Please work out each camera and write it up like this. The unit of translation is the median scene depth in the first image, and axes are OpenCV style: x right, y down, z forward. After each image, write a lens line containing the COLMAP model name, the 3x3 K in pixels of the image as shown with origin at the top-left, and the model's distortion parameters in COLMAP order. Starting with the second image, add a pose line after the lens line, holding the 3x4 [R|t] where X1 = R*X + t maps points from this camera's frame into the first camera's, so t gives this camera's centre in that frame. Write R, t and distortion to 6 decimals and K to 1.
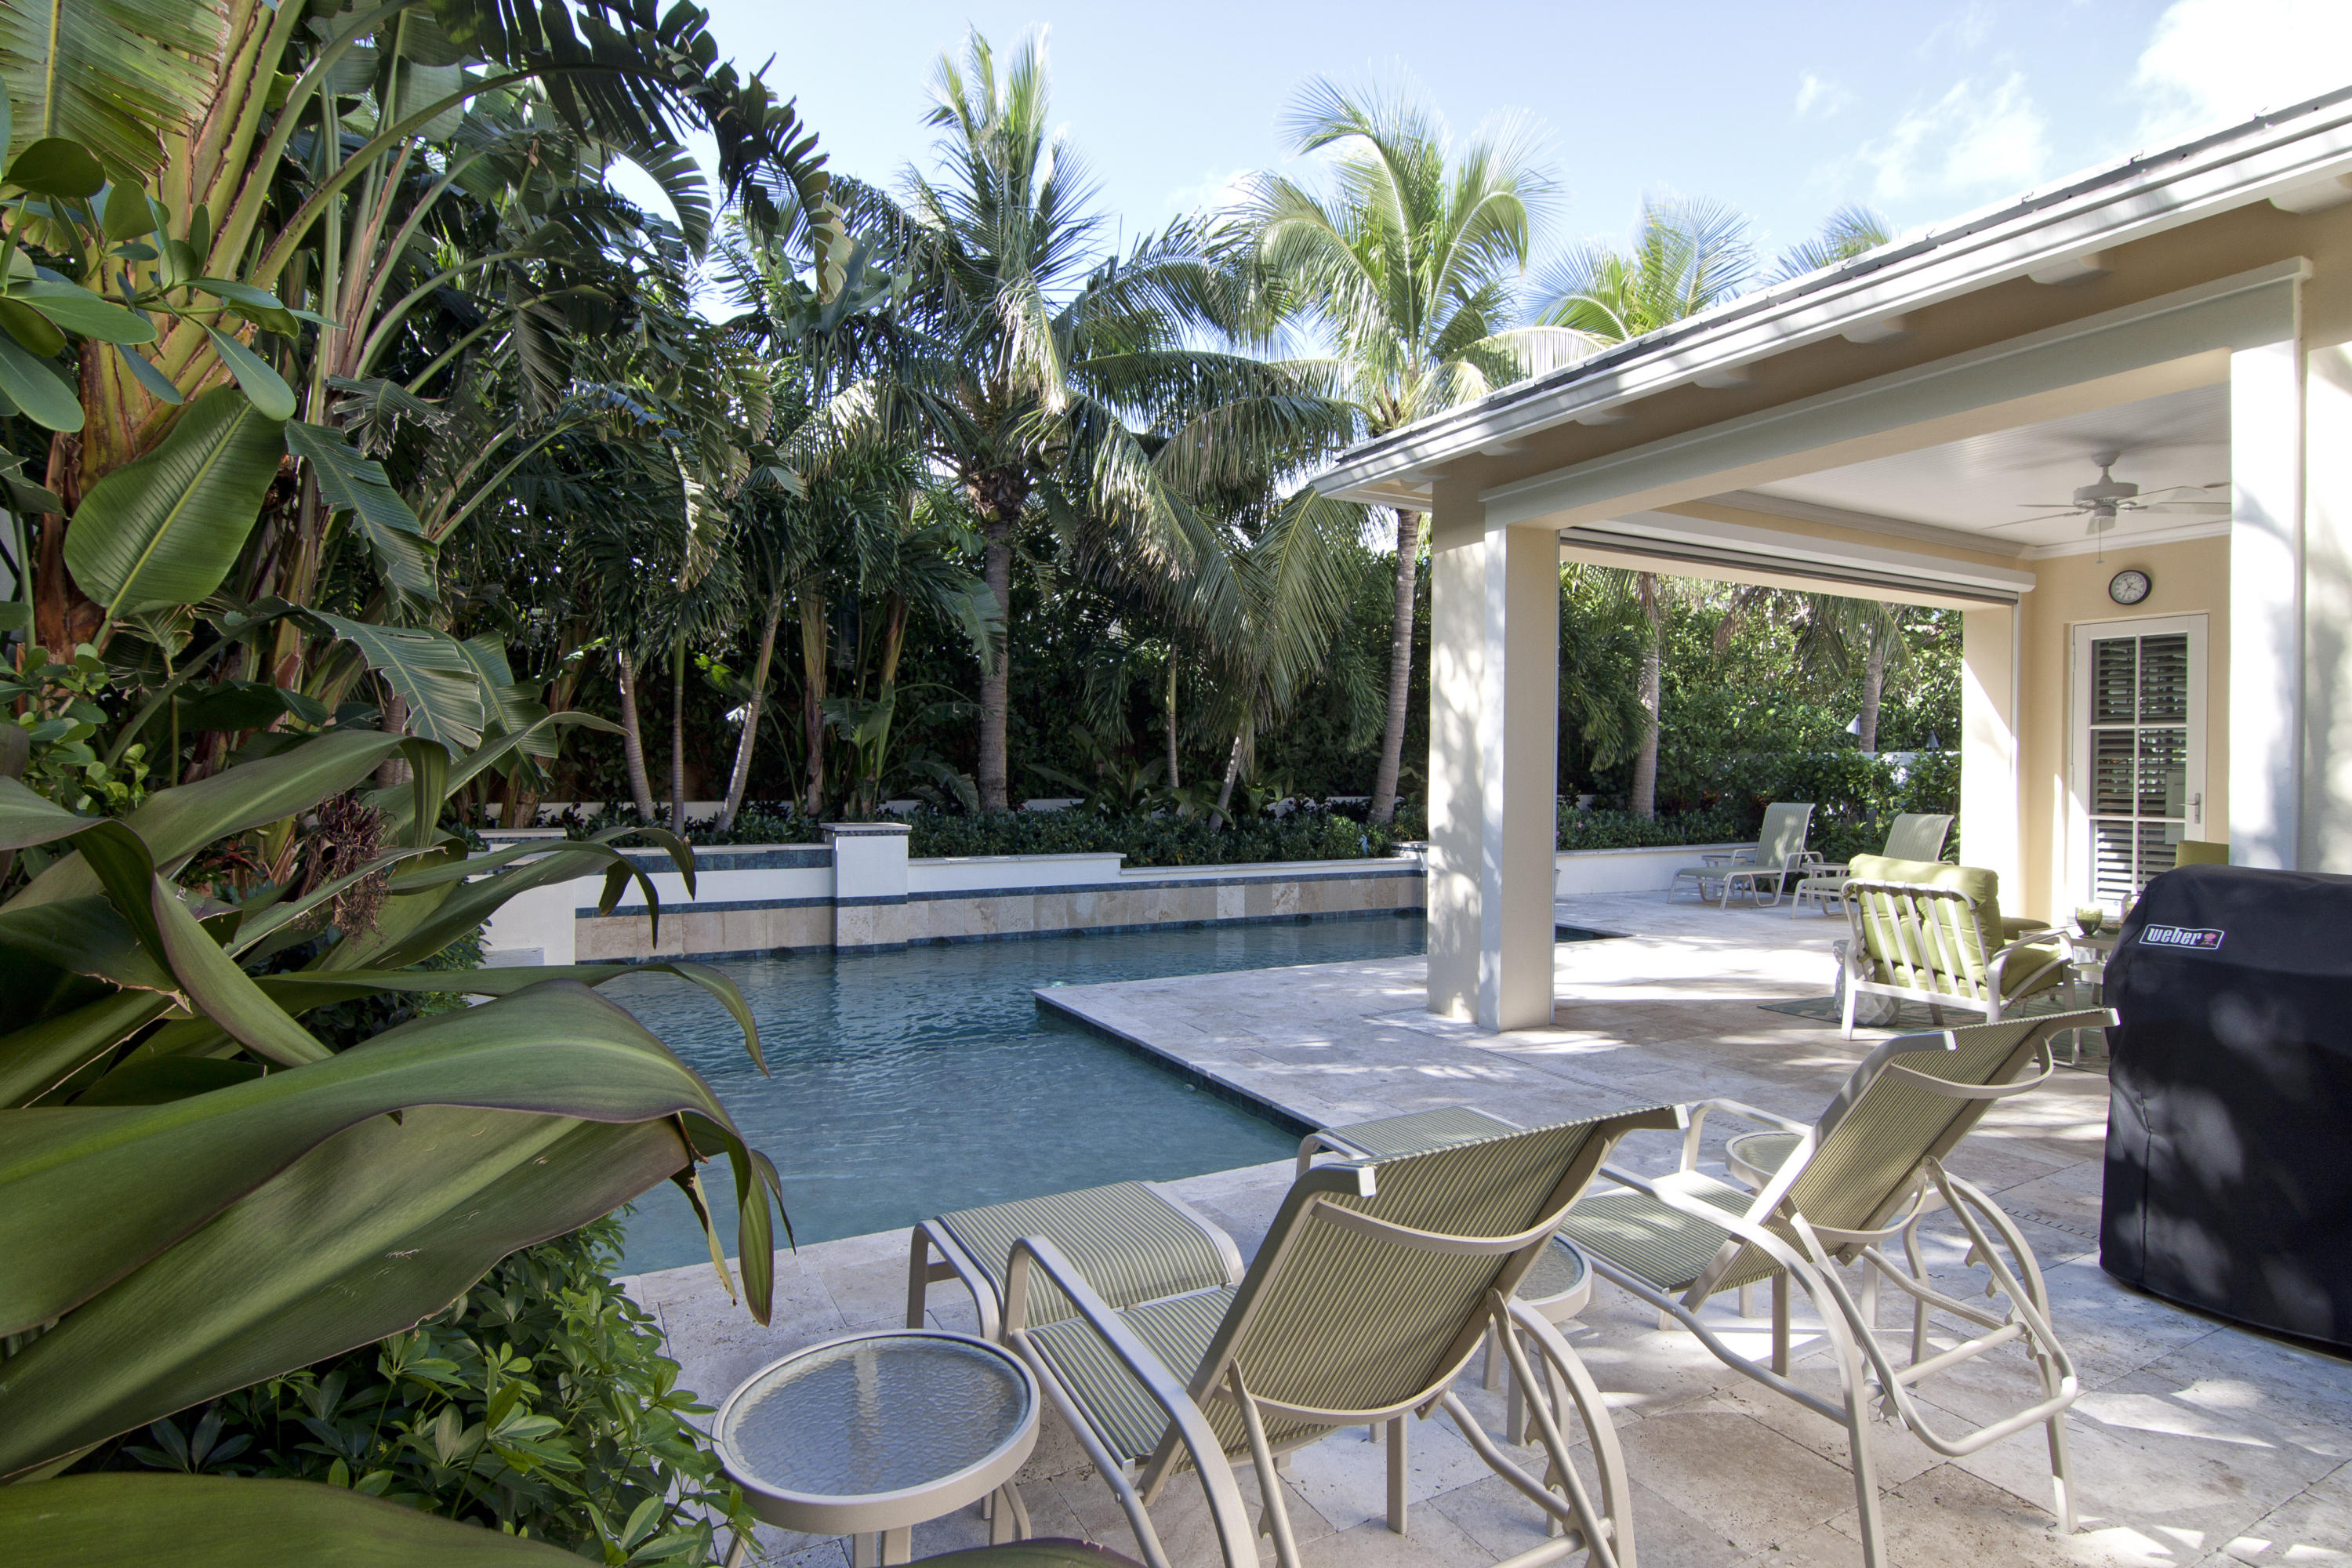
lens RADIAL K [[1197.3, 0, 1197.7], [0, 1197.3, 775.6], [0, 0, 1]] dist [0.001268, -0.015432]
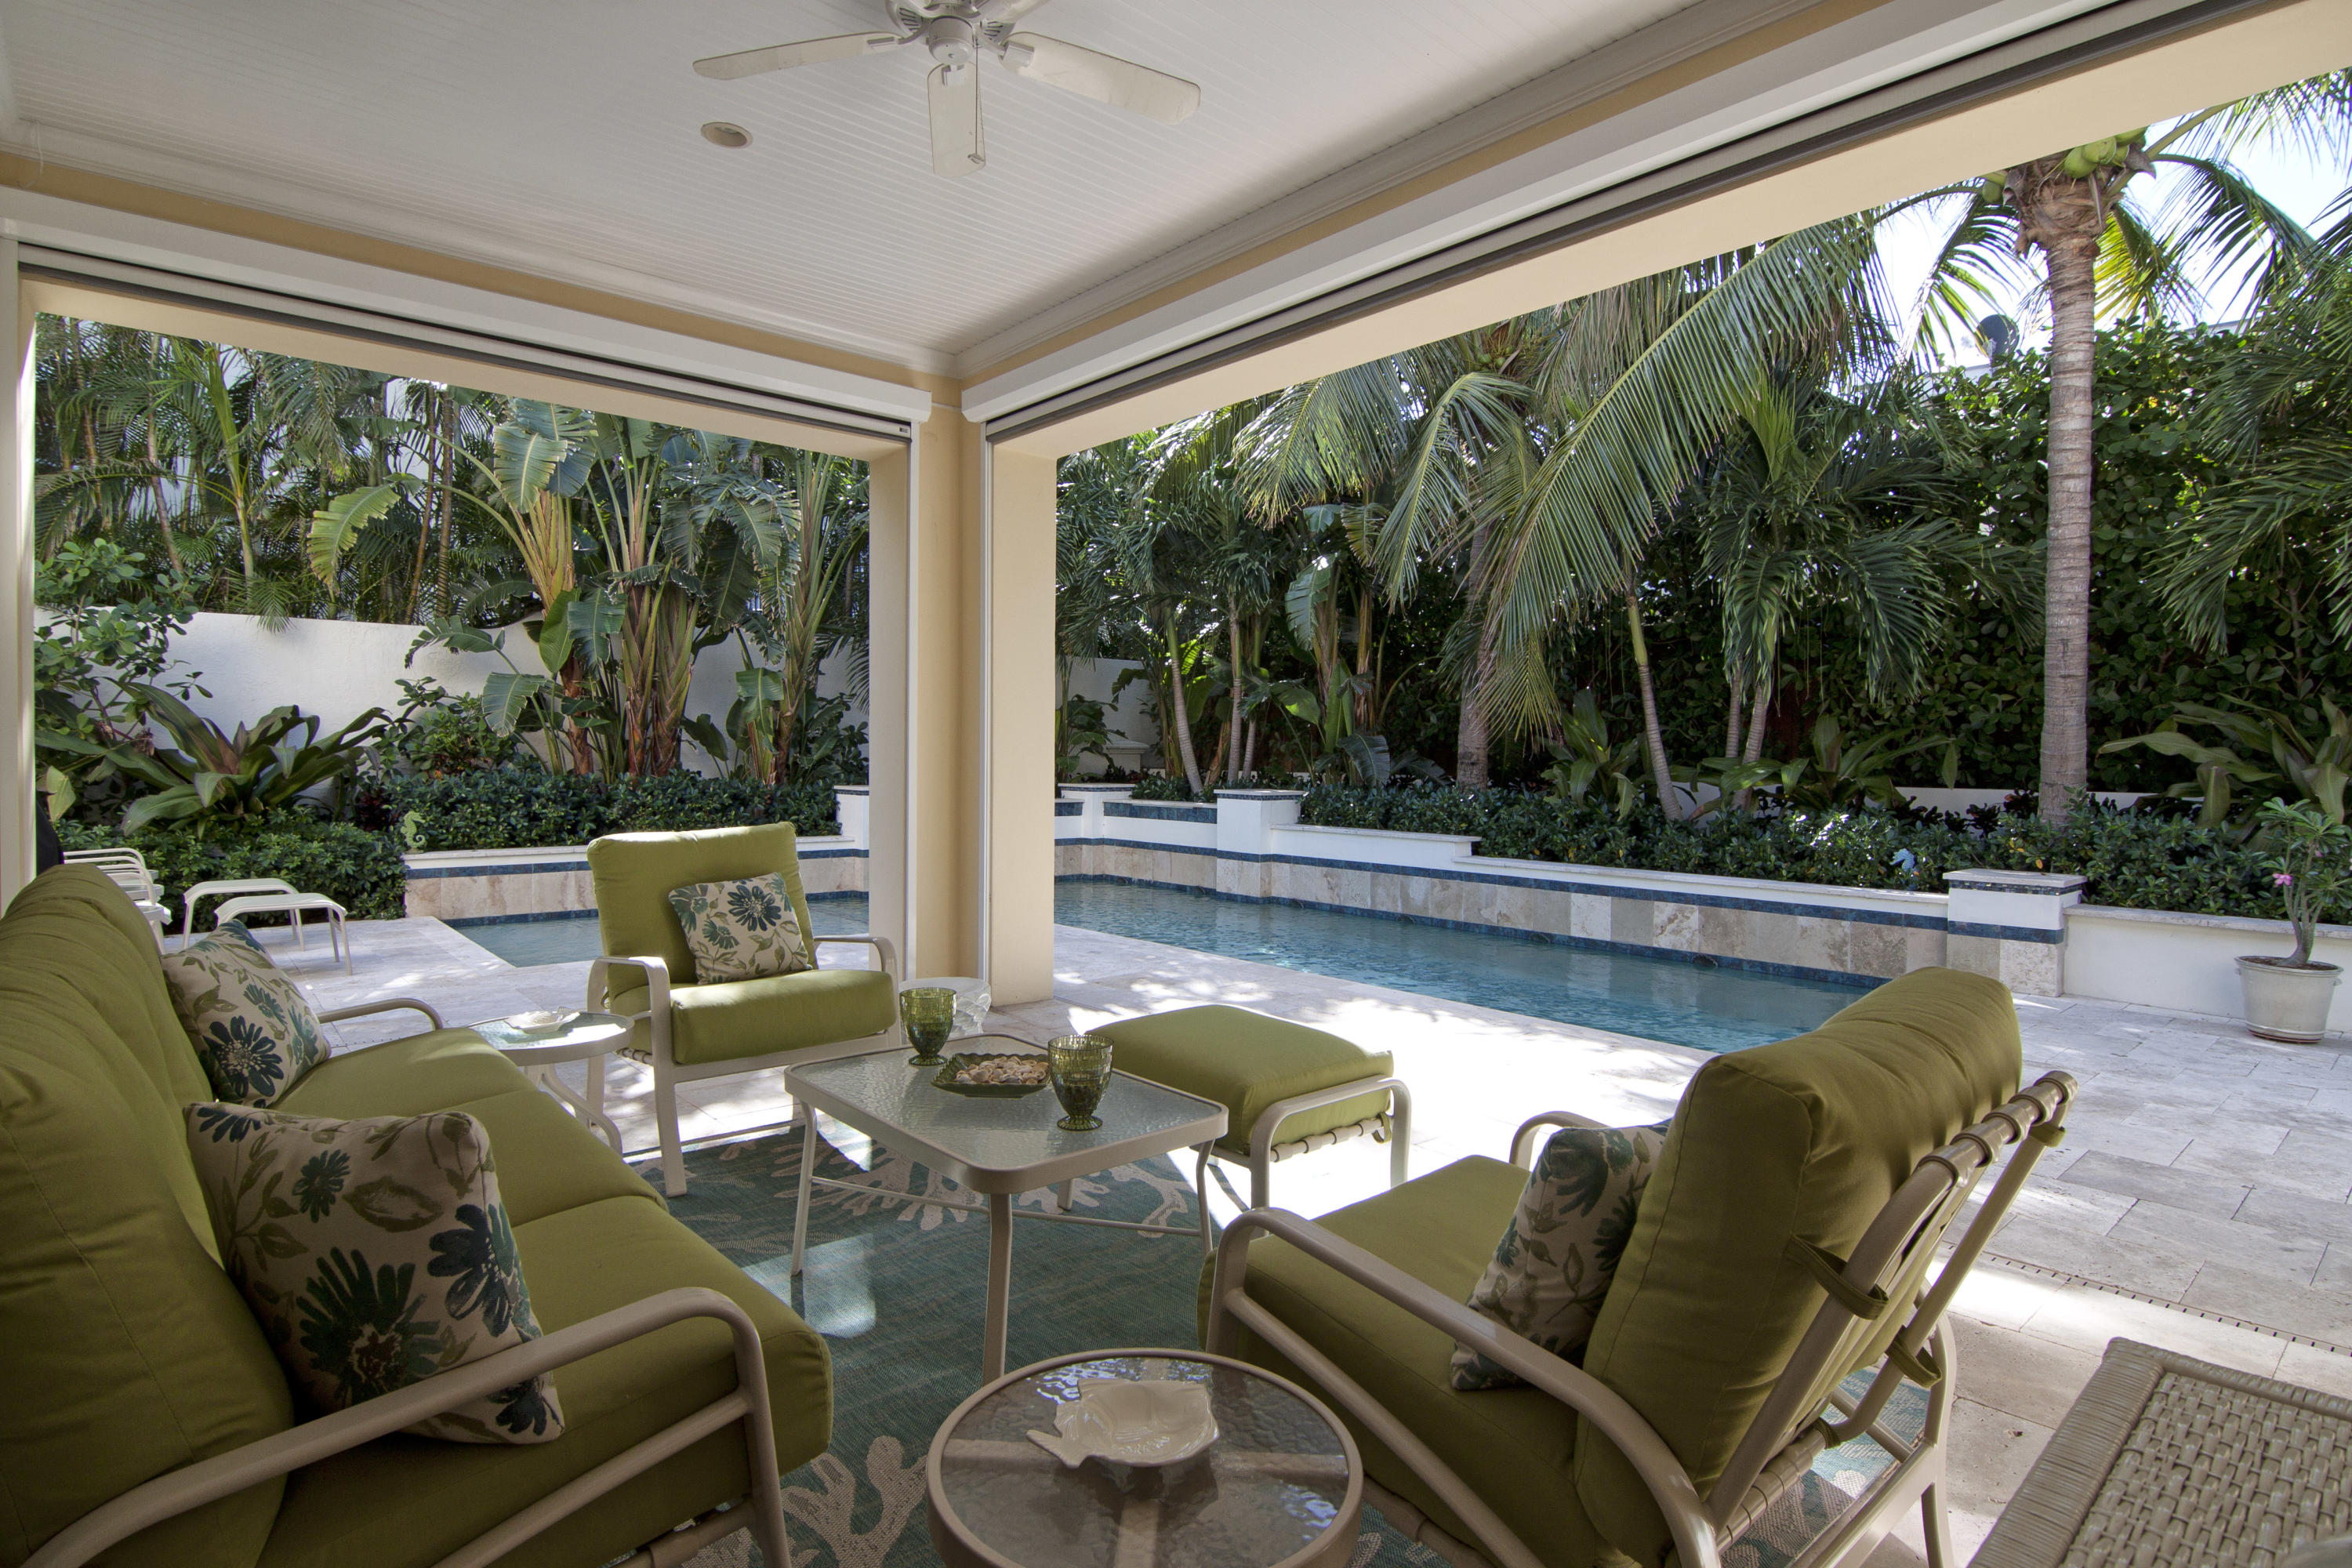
lens RADIAL K [[1167.1, 0, 1176.0], [0, 1167.1, 784.0], [0, 0, 1]] dist [0.000863, -0.015026]
pose [[0.206417, 0.023230, -0.978188, 0.694274], [-0.011217, 0.999709, 0.021374, 0.010629], [0.978400, 0.006561, 0.206618, 0.608062]]
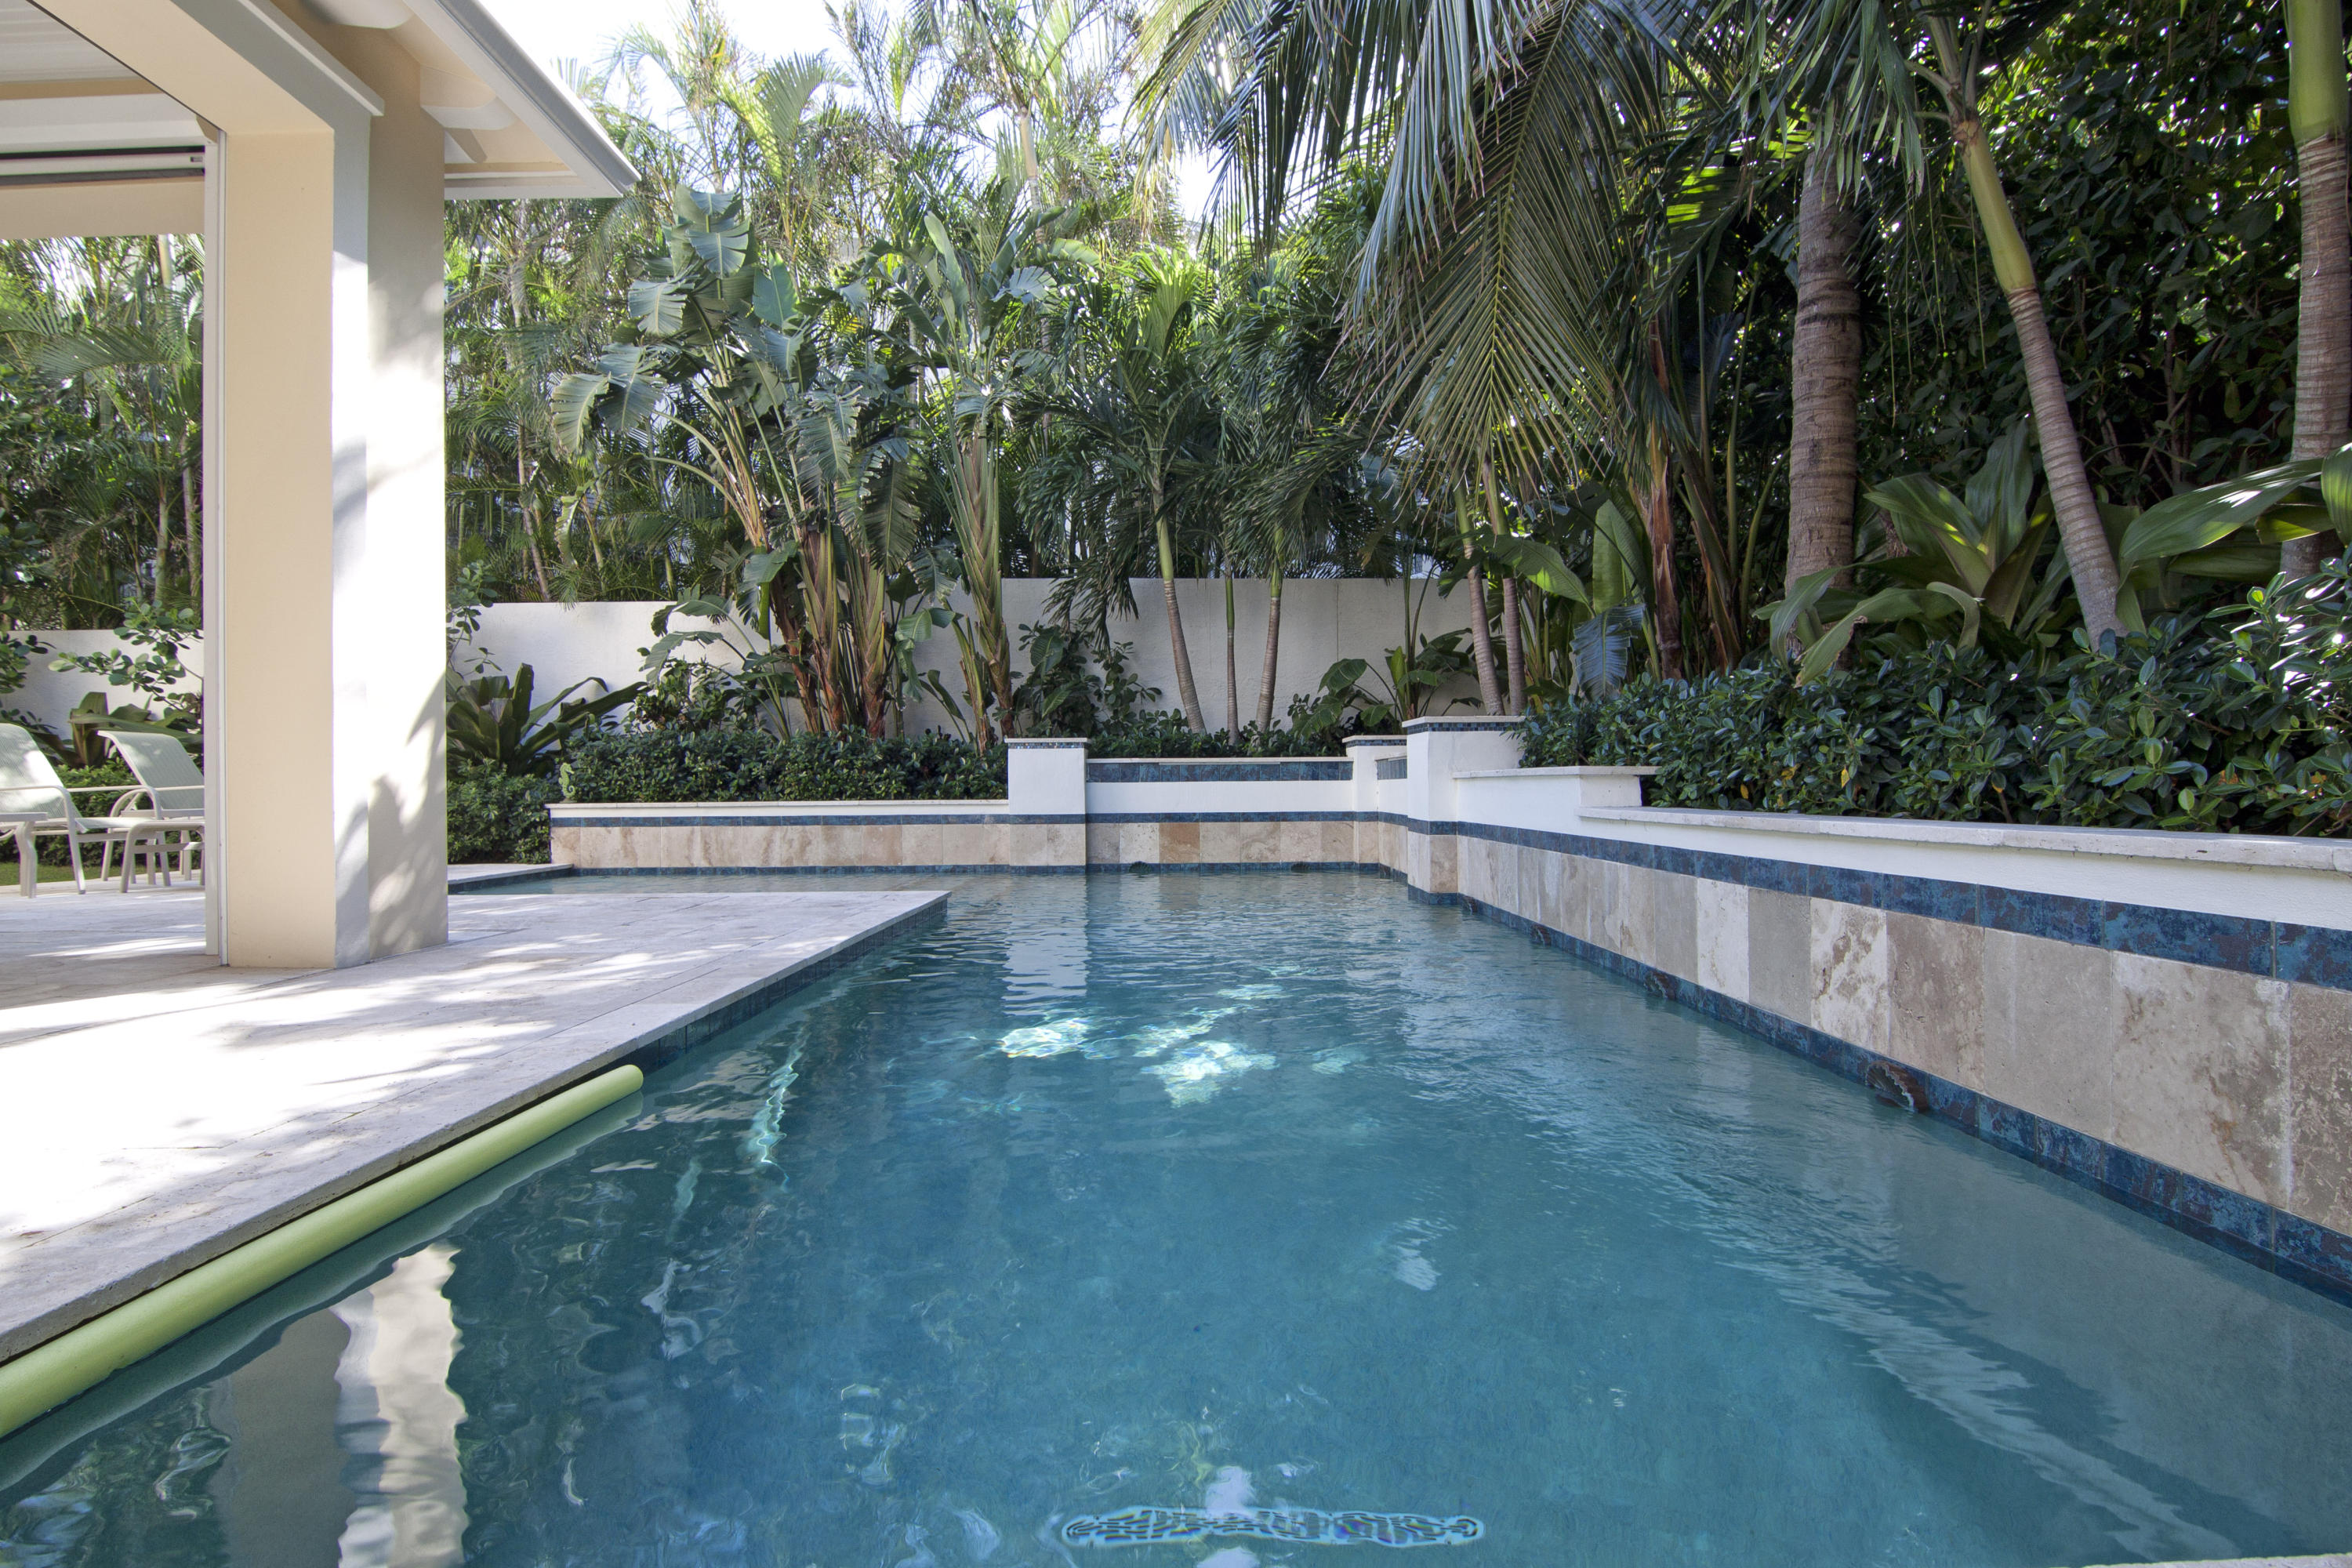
lens RADIAL K [[1182.3, 0, 1176.0], [0, 1182.3, 784.0], [0, 0, 1]] dist [-0.017846, -0.000441]
pose [[-0.484602, 0.001567, -0.874733, 0.367078], [0.006106, 0.999980, -0.001591, 0.065759], [0.874713, -0.006113, -0.484602, 1.014780]]
